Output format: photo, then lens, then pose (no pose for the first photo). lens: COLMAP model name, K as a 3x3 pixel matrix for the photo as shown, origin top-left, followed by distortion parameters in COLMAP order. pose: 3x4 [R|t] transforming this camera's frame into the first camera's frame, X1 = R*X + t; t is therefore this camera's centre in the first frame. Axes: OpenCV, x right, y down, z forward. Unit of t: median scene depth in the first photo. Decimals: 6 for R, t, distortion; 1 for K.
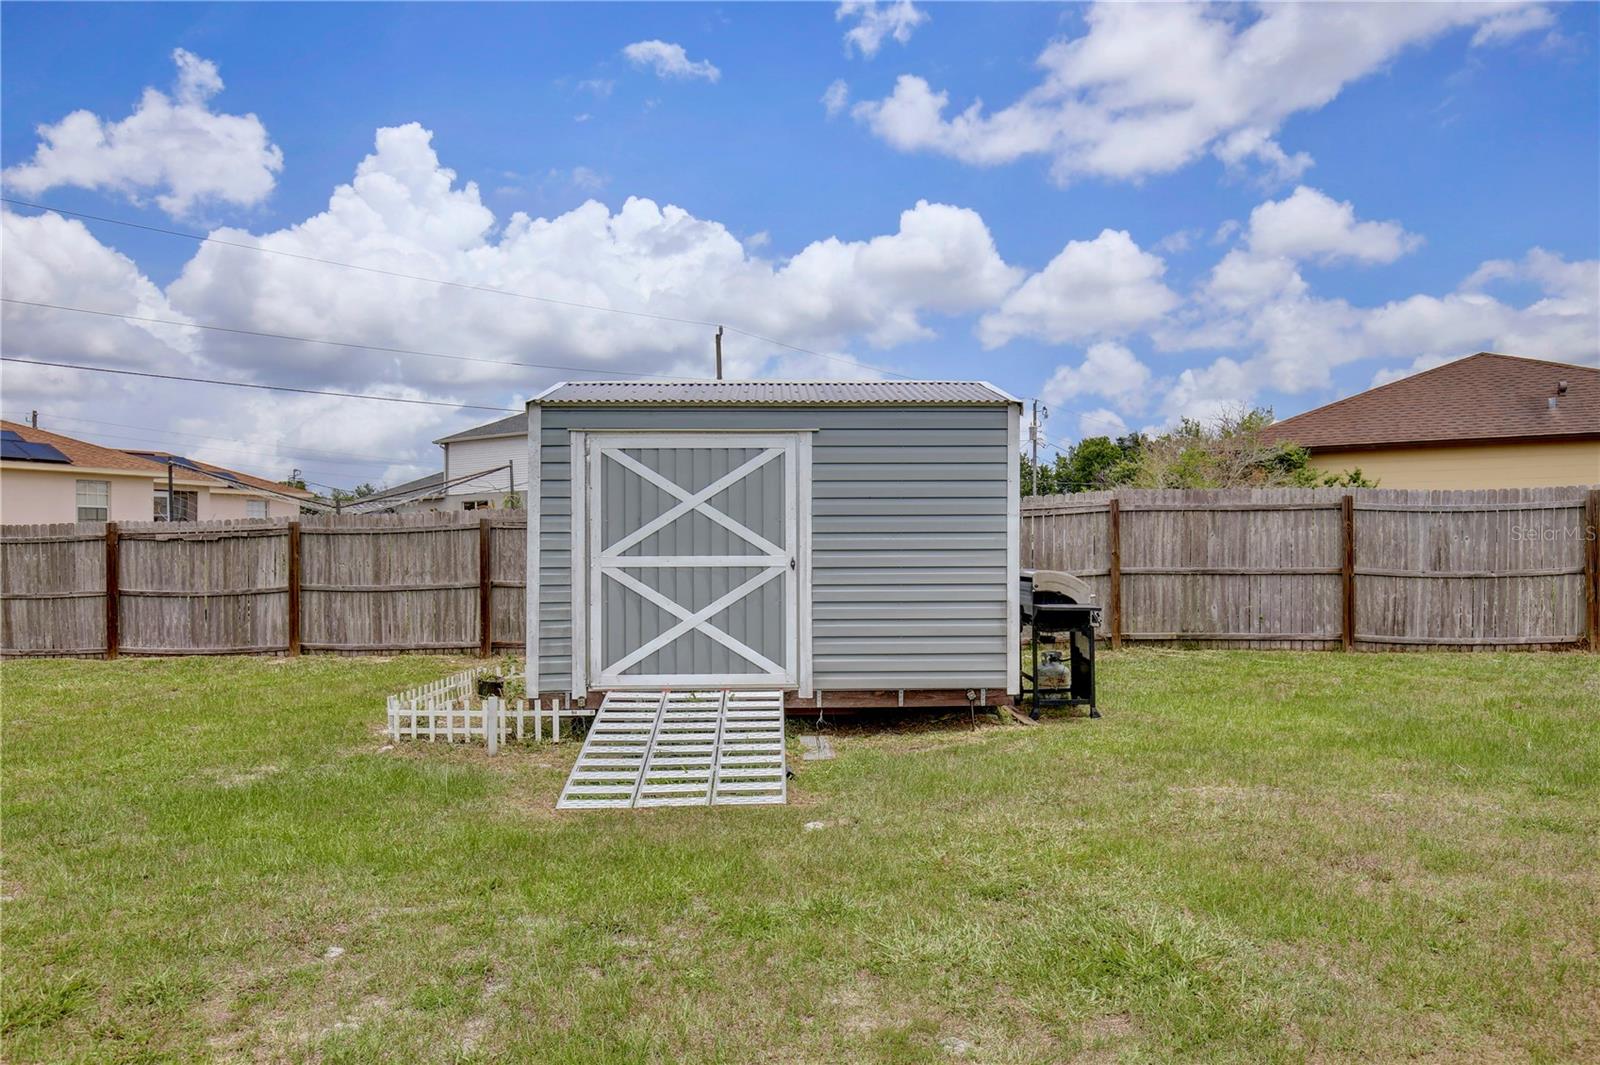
lens RADIAL K [[1050.6, 0, 800.8], [0, 1050.6, 552.1], [0, 0, 1]] dist [0.003417, 0.002004]
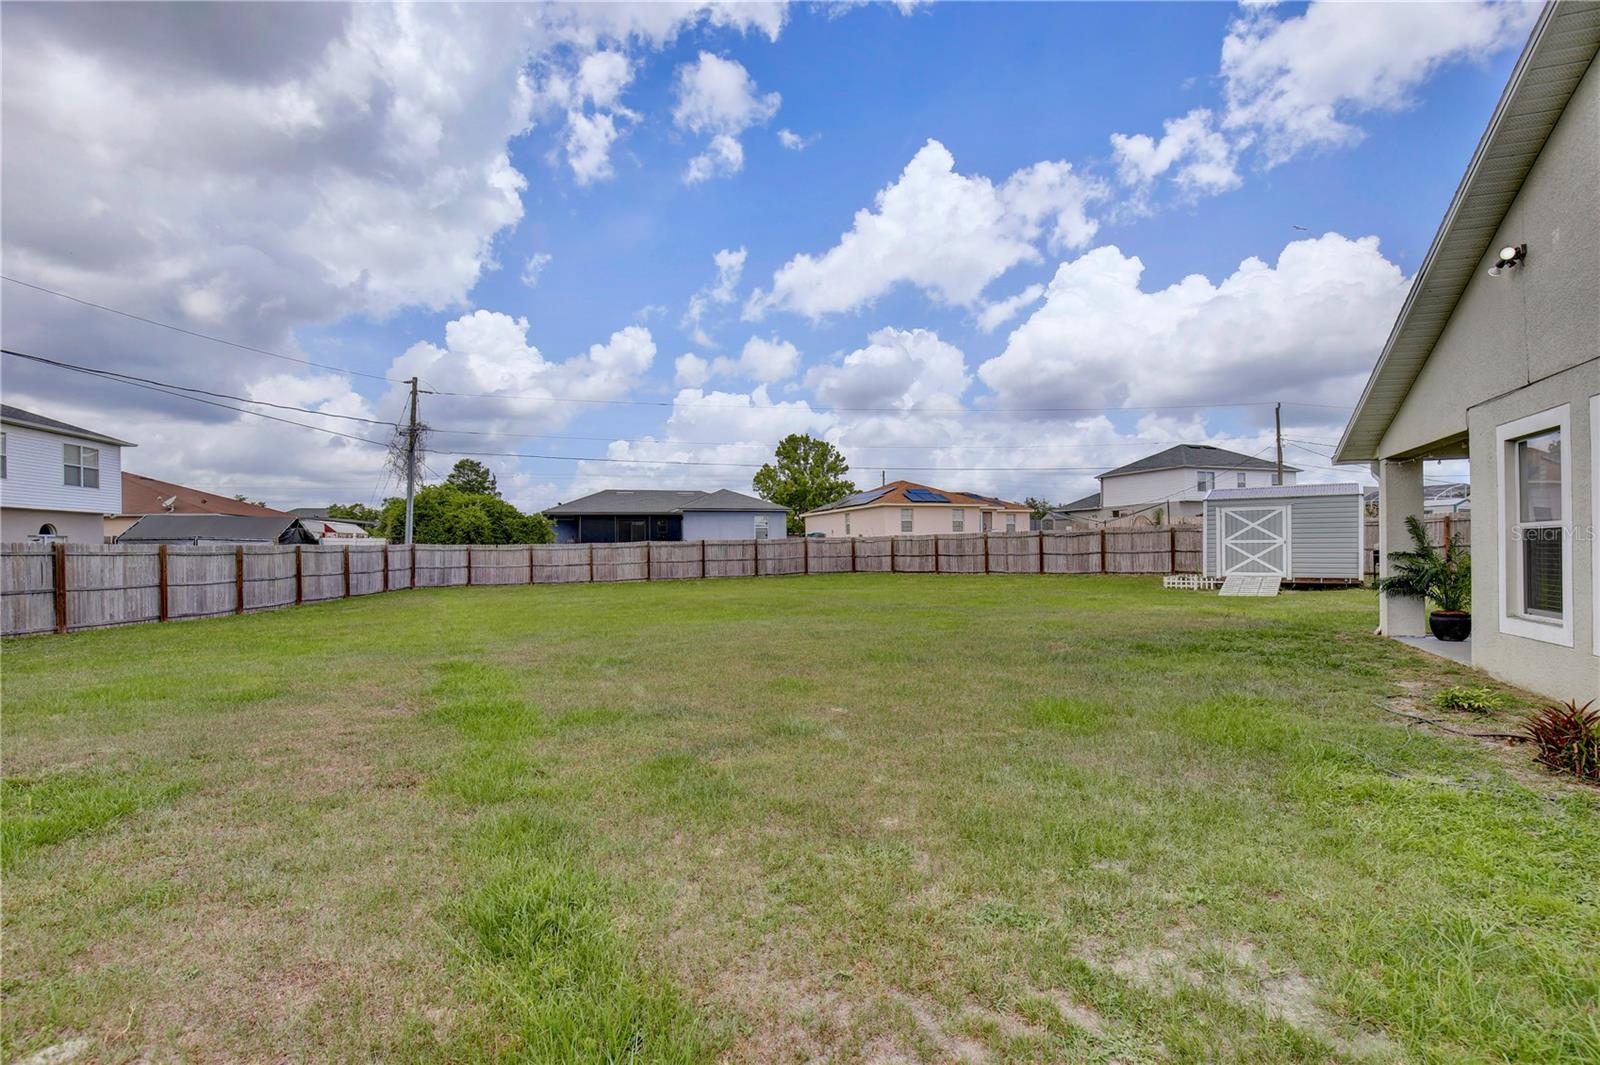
lens RADIAL K [[737.0, 0, 801.5], [0, 737.0, 544.9], [0, 0, 1]] dist [-0.048432, 0.016116]
pose [[0.782336, -0.002085, -0.622853, 0.226760], [0.006749, 0.999964, 0.005129, -0.002584], [0.622820, -0.008216, 0.782322, -1.852459]]
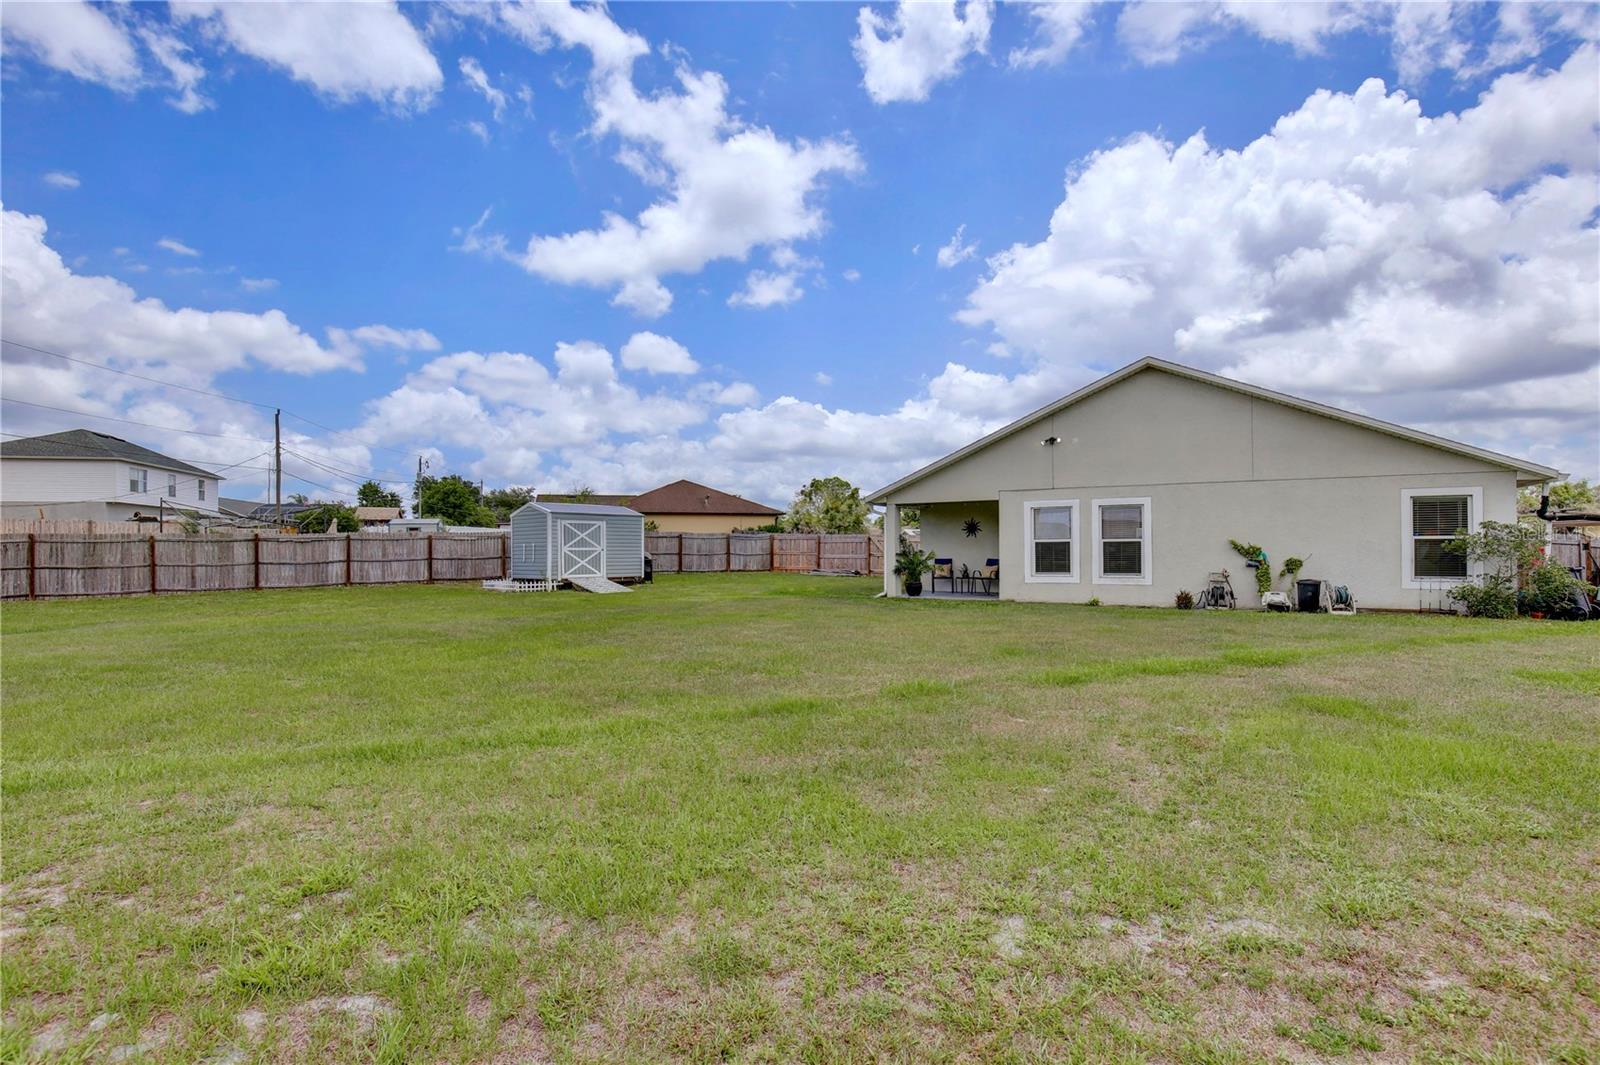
lens RADIAL K [[737.0, 0, 801.5], [0, 737.0, 544.9], [0, 0, 1]] dist [-0.048432, 0.016116]
pose [[0.690294, 0.008914, 0.723474, -1.624266], [-0.001120, 0.999936, -0.011252, 0.024709], [-0.723528, 0.006956, 0.690260, -1.716769]]
